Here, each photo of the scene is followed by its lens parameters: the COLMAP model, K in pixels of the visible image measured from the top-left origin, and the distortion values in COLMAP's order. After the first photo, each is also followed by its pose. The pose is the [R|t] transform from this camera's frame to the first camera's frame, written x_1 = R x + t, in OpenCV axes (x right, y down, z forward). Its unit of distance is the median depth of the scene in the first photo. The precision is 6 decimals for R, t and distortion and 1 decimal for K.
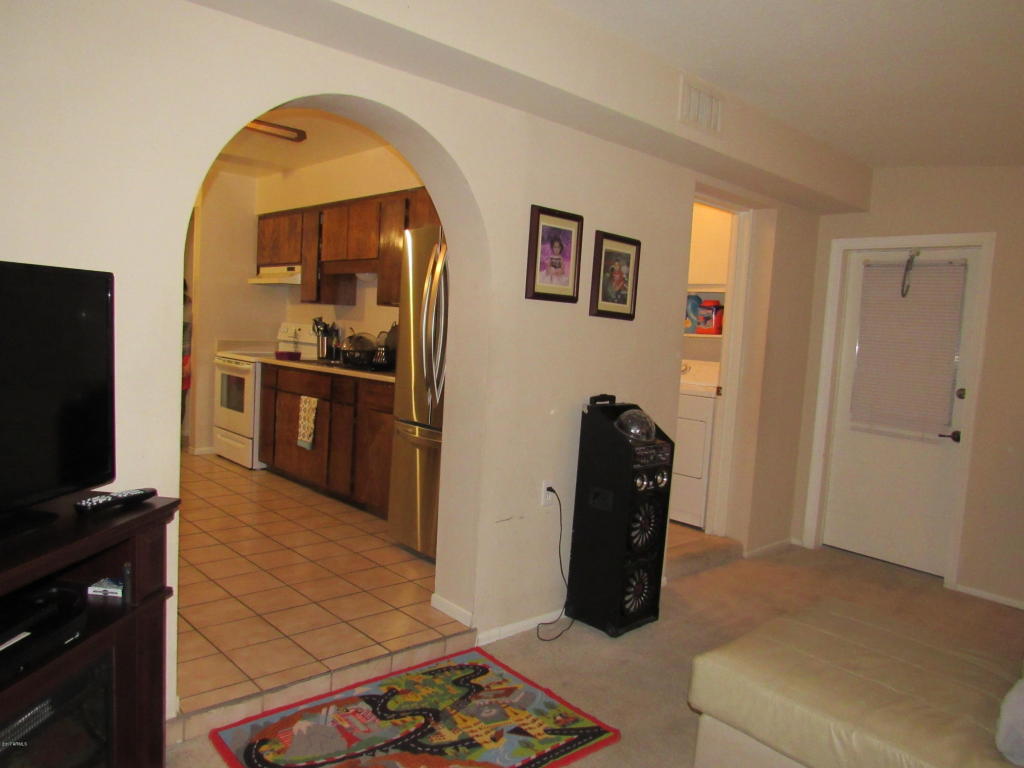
lens RADIAL K [[724.0, 0, 509.6], [0, 724.0, 384.6], [0, 0, 1]] dist [-0.026034, -0.000403]
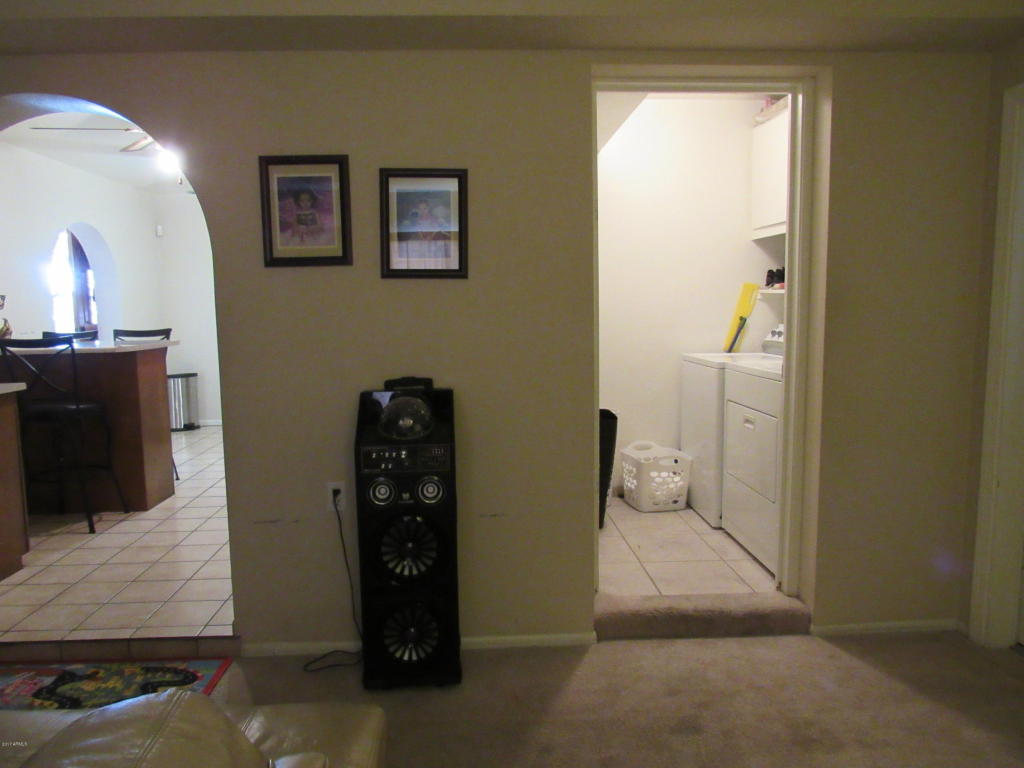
lens RADIAL K [[724.0, 0, 512.9], [0, 724.0, 380.0], [0, 0, 1]] dist [-0.026034, -0.000403]
pose [[0.769520, -0.010357, -0.638539, 0.455778], [0.014860, 0.999888, 0.001691, 0.010857], [0.638450, -0.010790, 0.769588, 0.301205]]
